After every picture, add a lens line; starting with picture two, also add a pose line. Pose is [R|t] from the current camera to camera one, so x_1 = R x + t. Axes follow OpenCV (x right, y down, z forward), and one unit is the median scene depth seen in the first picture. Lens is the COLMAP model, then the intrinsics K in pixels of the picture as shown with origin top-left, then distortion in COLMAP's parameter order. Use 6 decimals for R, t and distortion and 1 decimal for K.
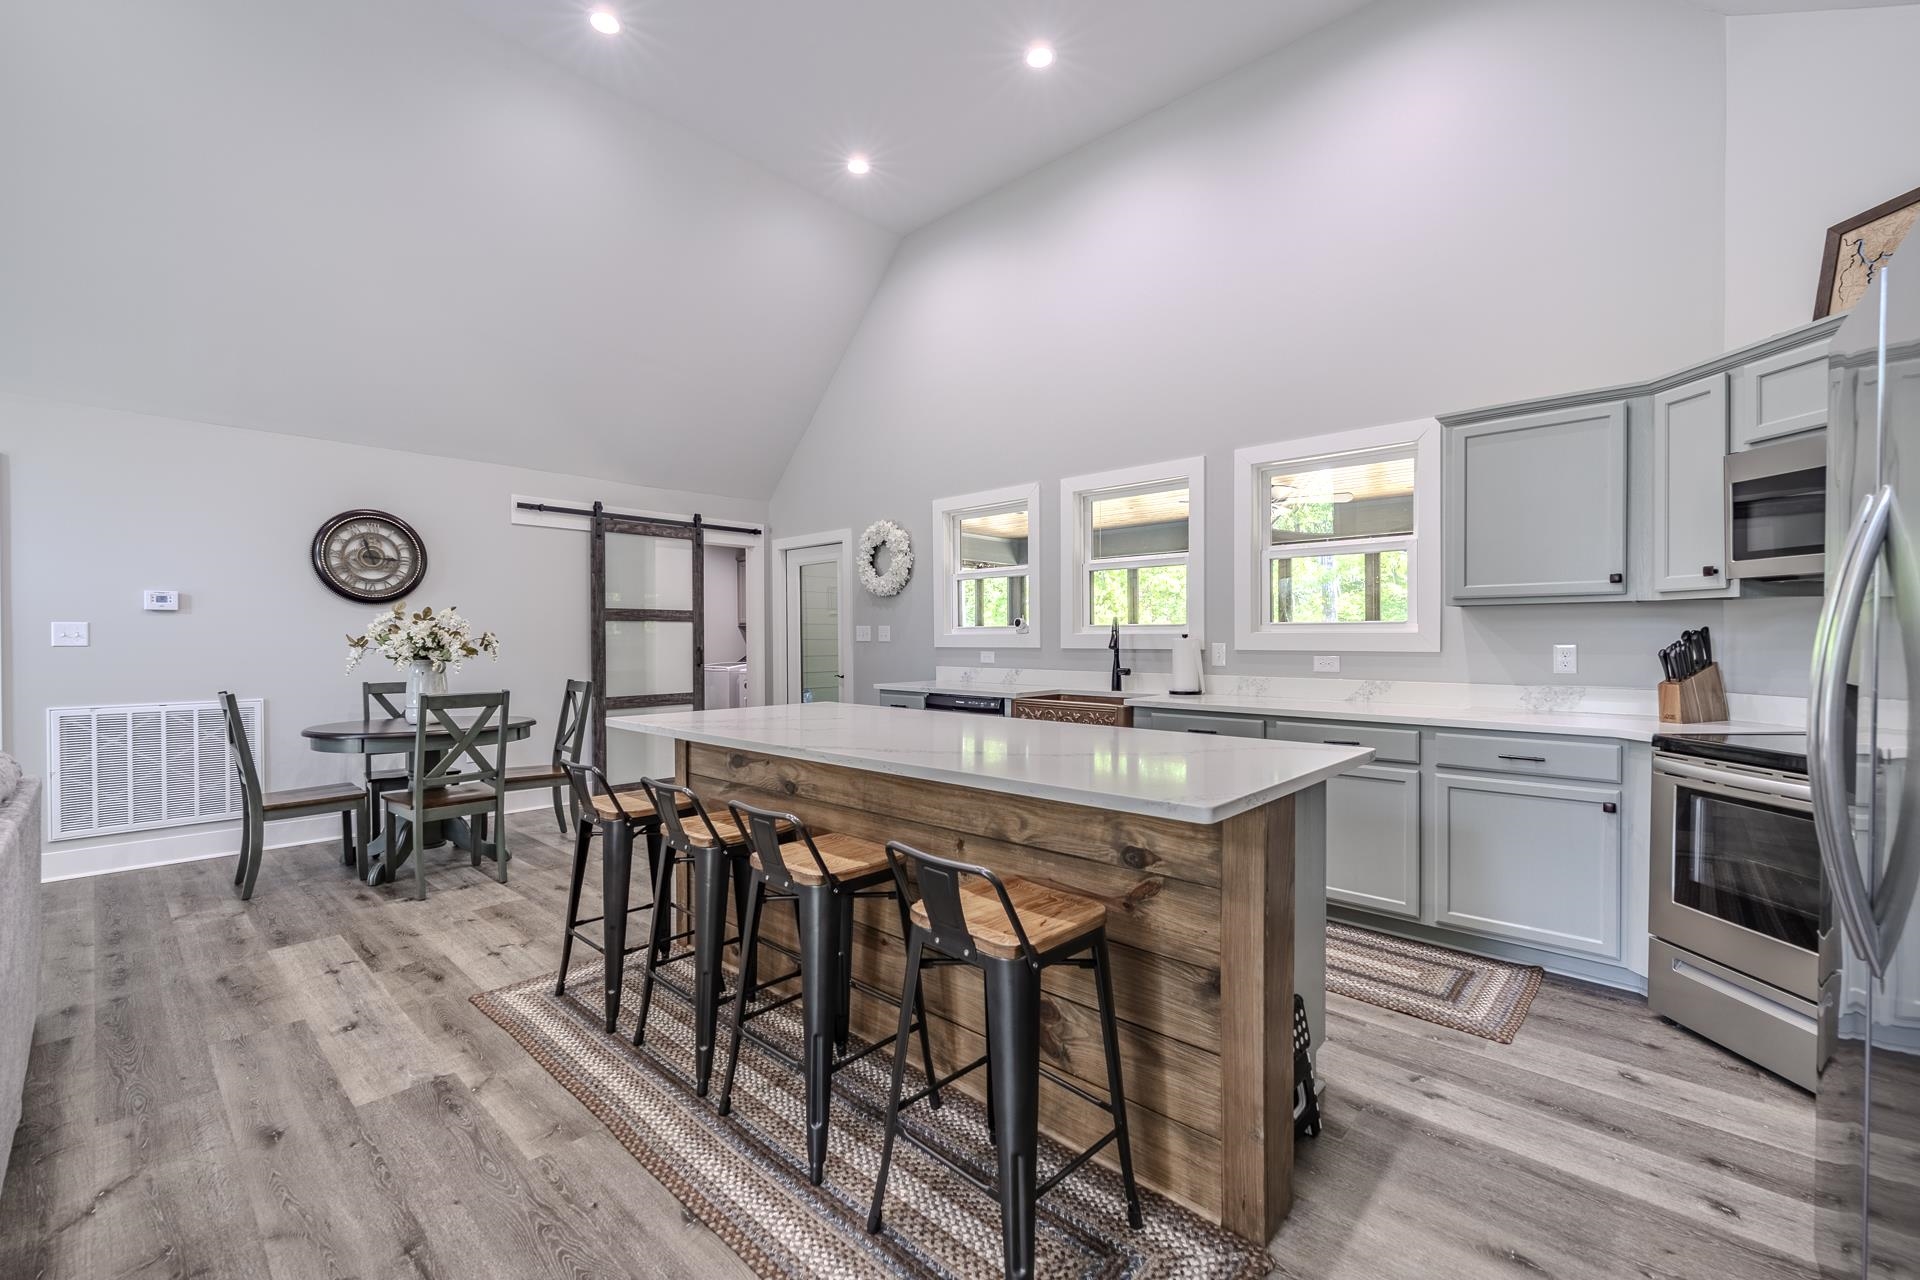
lens RADIAL K [[791.3, 0, 956.0], [0, 791.3, 642.9], [0, 0, 1]] dist [0.001143, 0.000386]
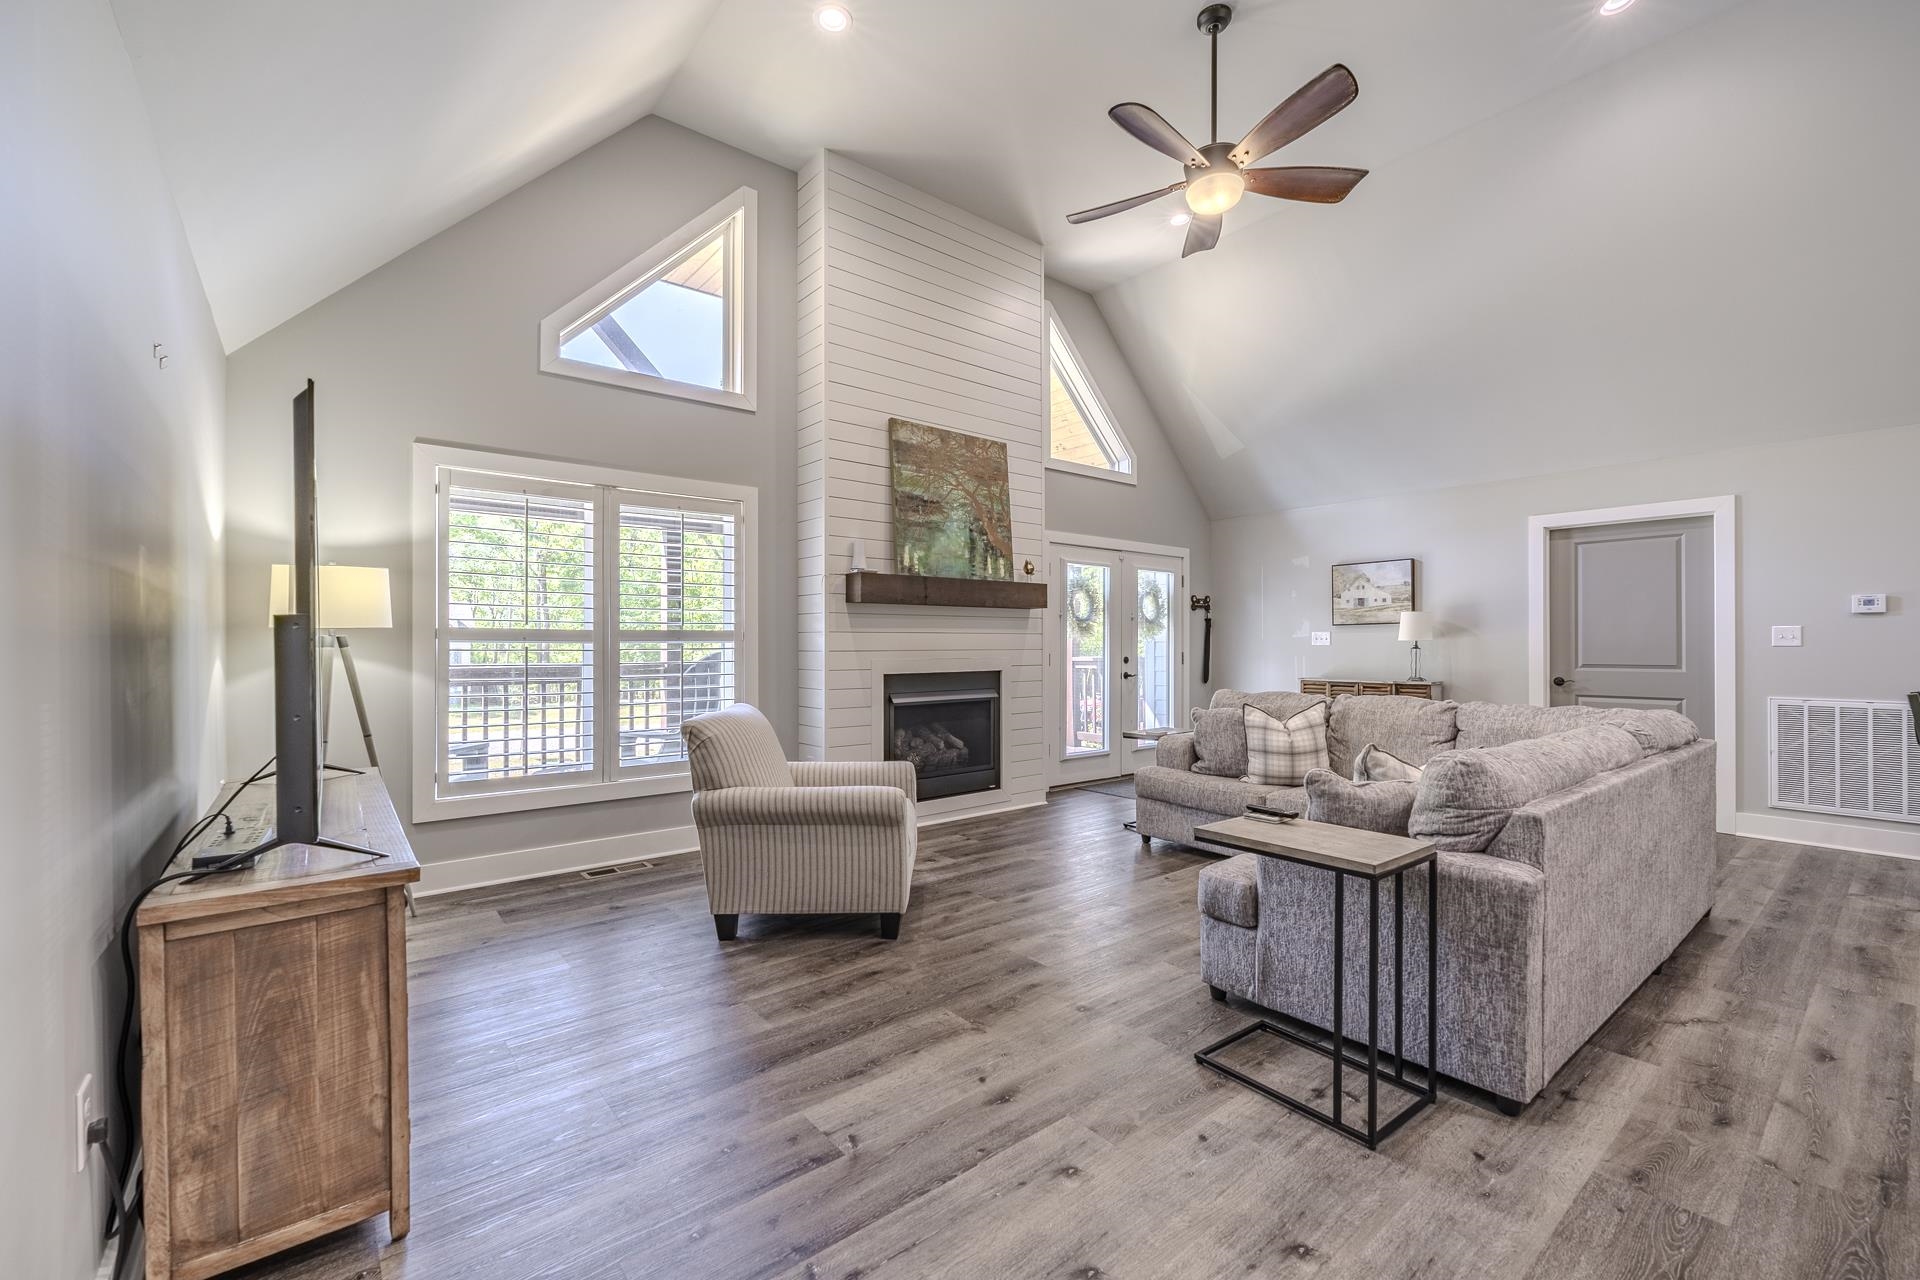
lens RADIAL K [[791.3, 0, 956.0], [0, 791.3, 642.9], [0, 0, 1]] dist [0.001143, 0.000386]
pose [[-0.145989, 0.000802, -0.989286, 0.292076], [-0.003145, 0.999994, 0.001275, 0.001950], [0.989281, 0.003297, -0.145986, -0.069526]]
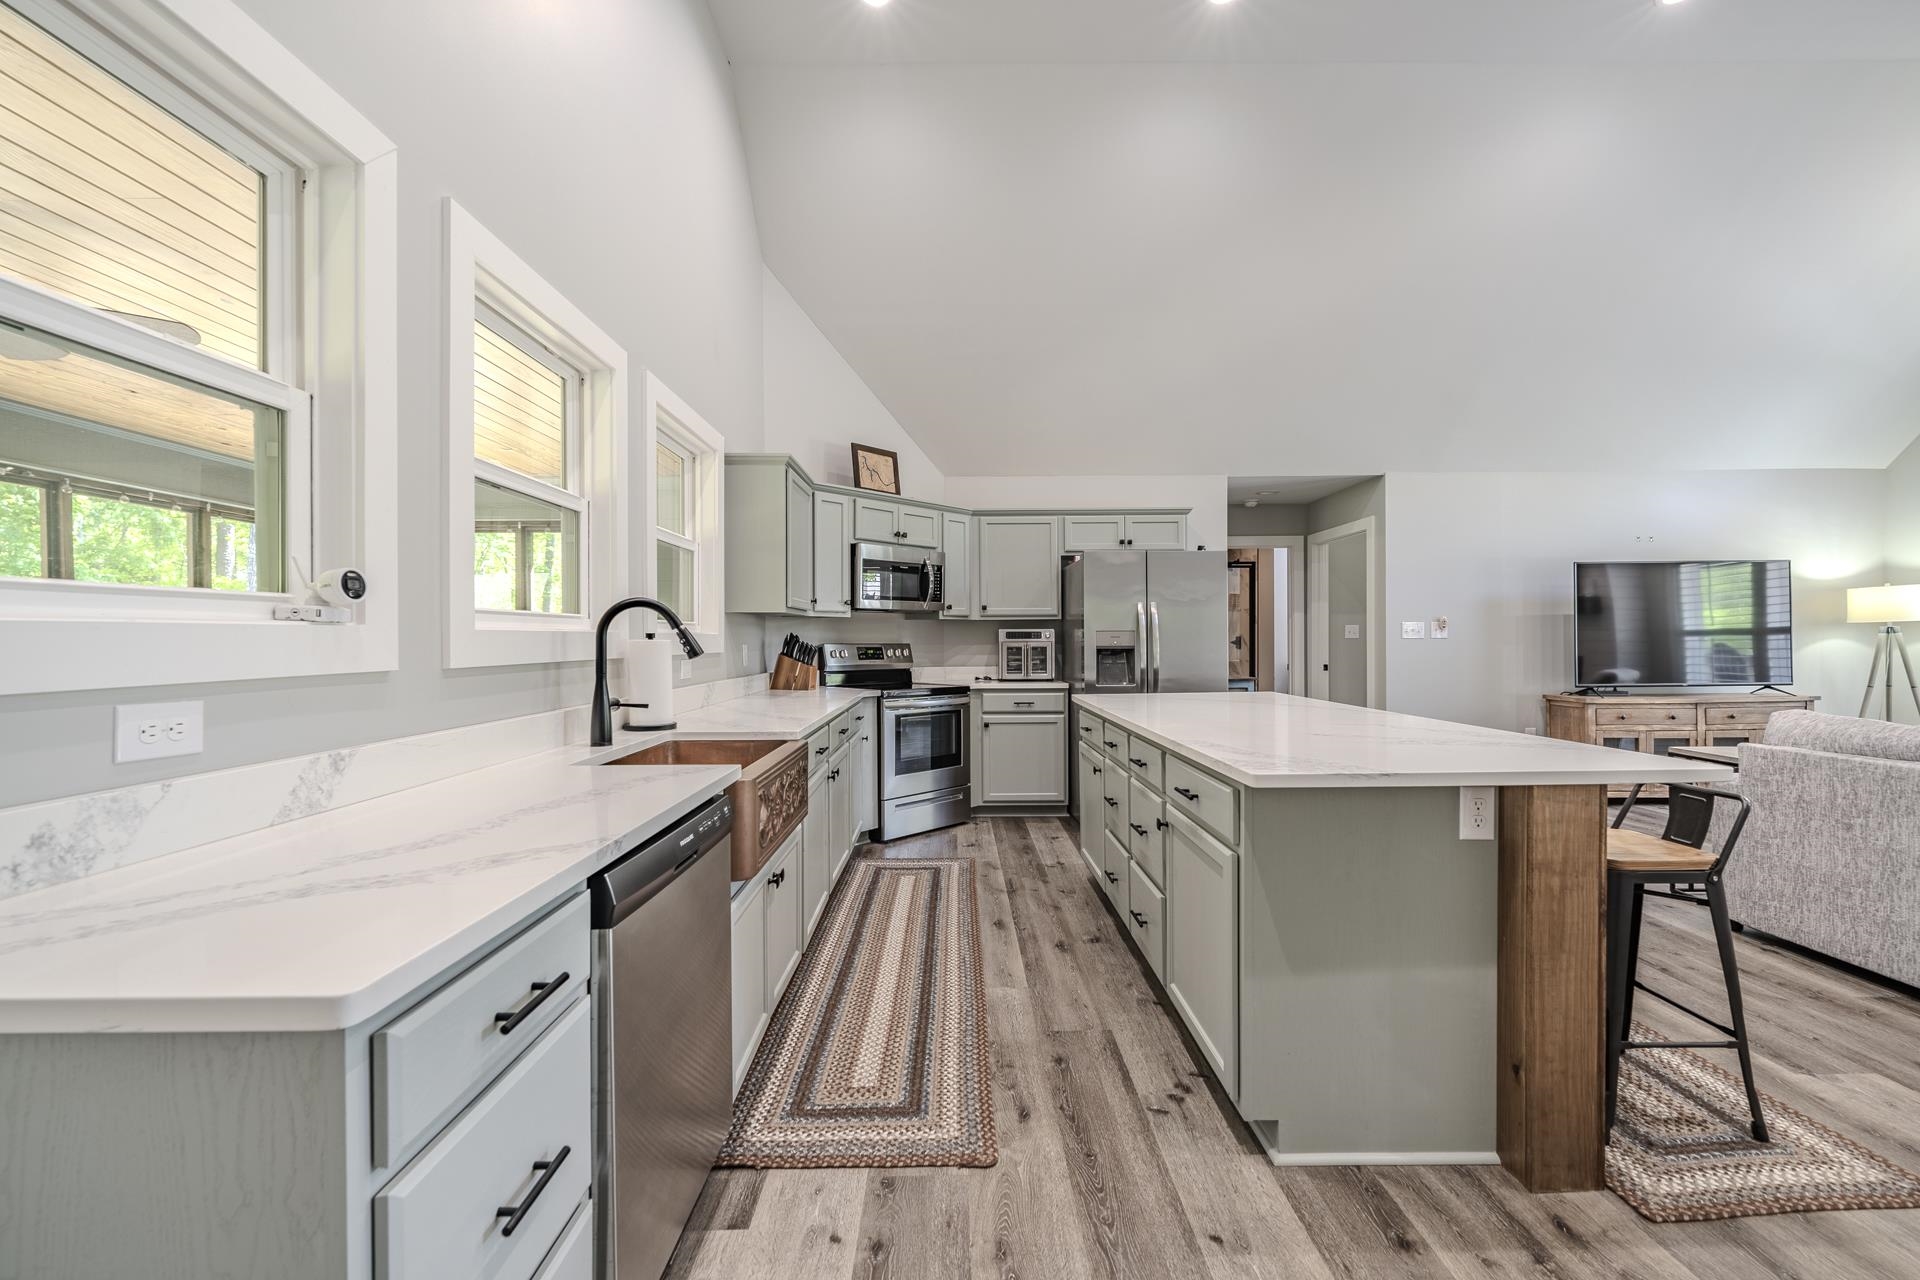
lens RADIAL K [[769.1, 0, 959.7], [0, 769.1, 643.5], [0, 0, 1]] dist [-0.001052, -0.000423]
pose [[-0.684483, 0.000661, 0.729029, -0.410703], [0.010700, 0.999901, 0.009140, -0.007145], [-0.728951, 0.014057, -0.684422, 1.592070]]
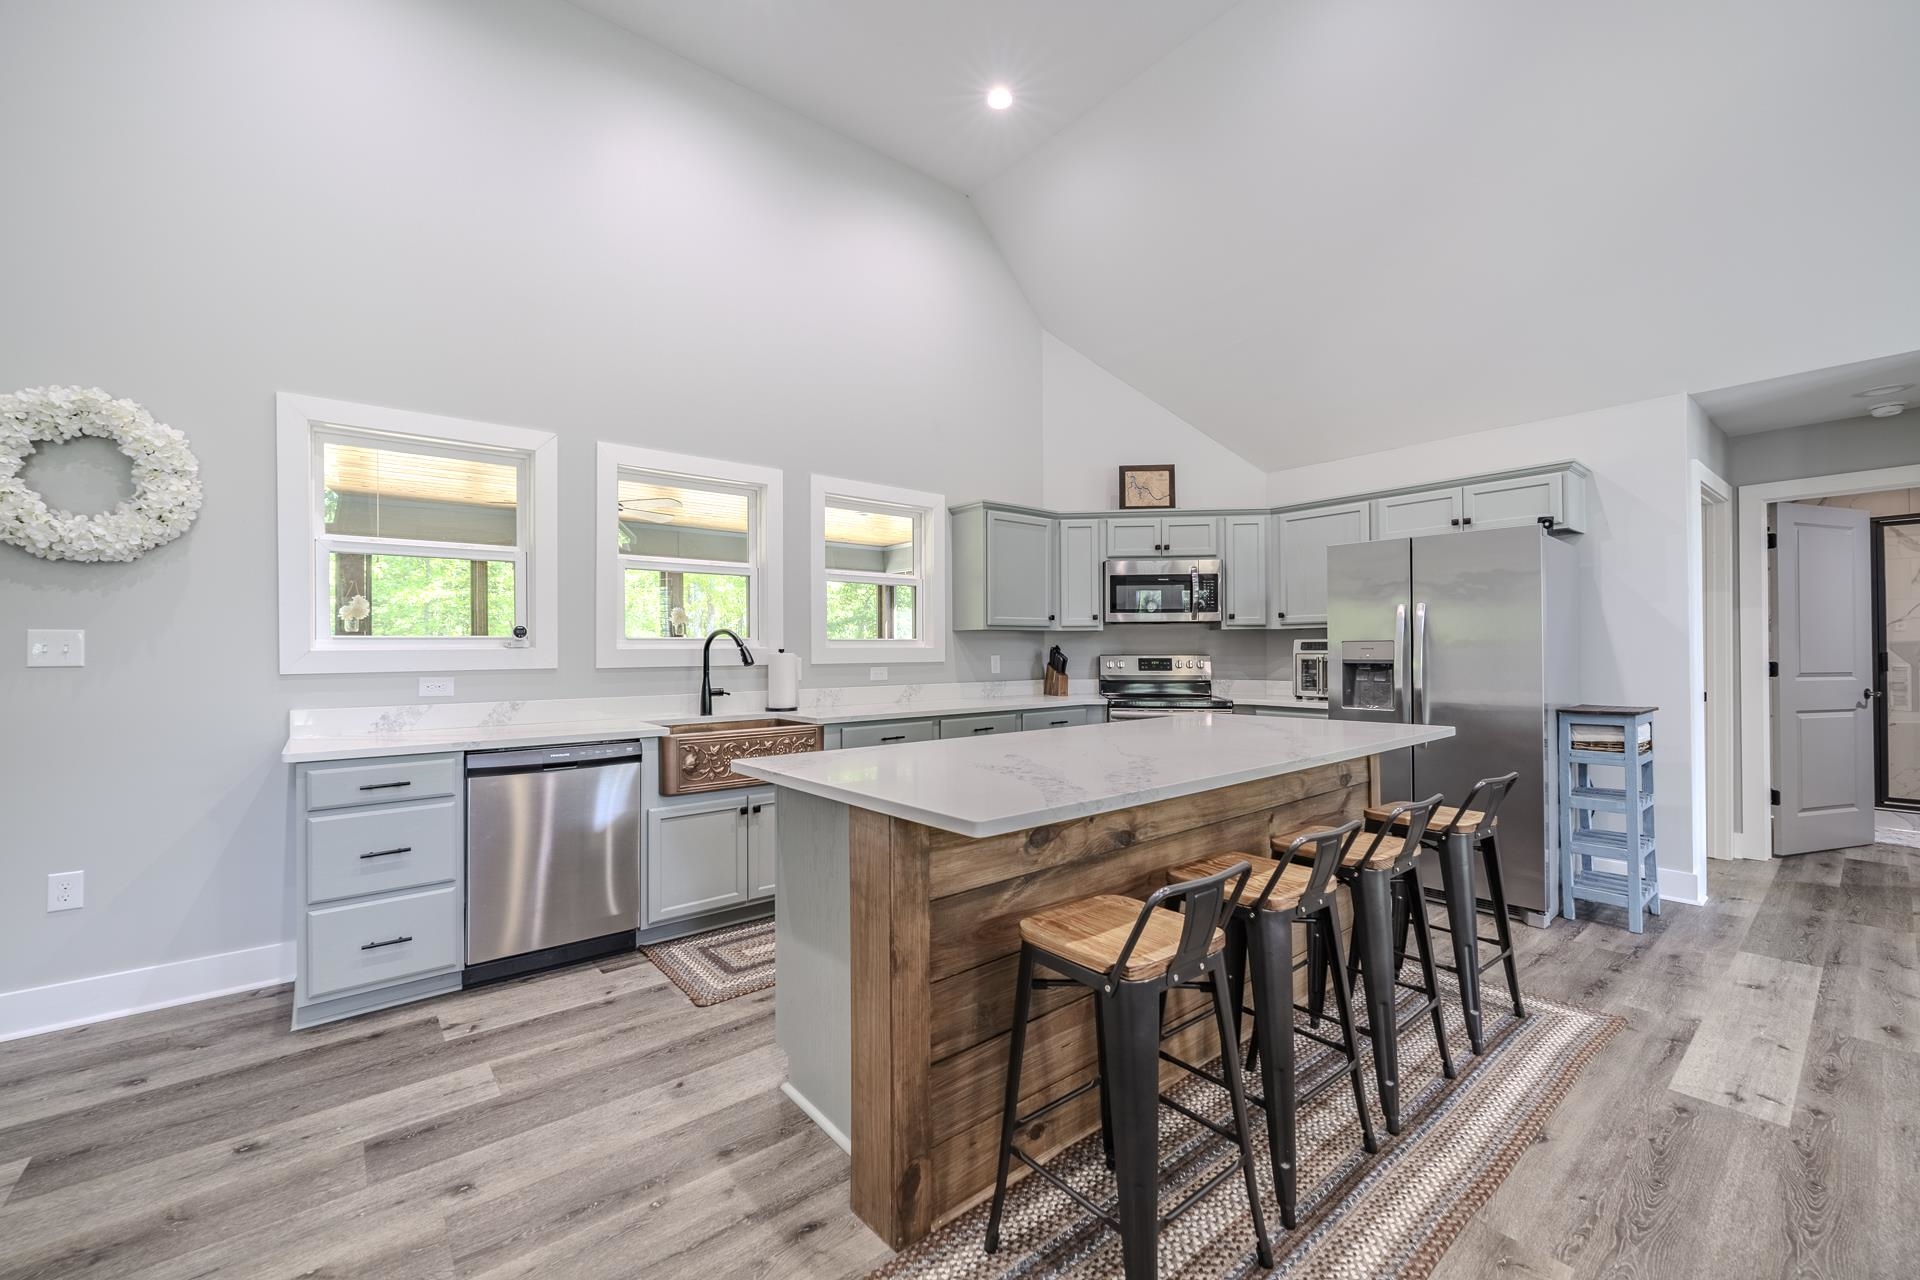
lens RADIAL K [[773.5, 0, 958.6], [0, 773.5, 643.4], [0, 0, 1]] dist [-0.001325, 0.000342]
pose [[0.141247, 0.009604, 0.989928, -0.796638], [0.012836, 0.999851, -0.011531, -0.005459], [-0.989891, 0.014335, 0.141103, 0.836550]]
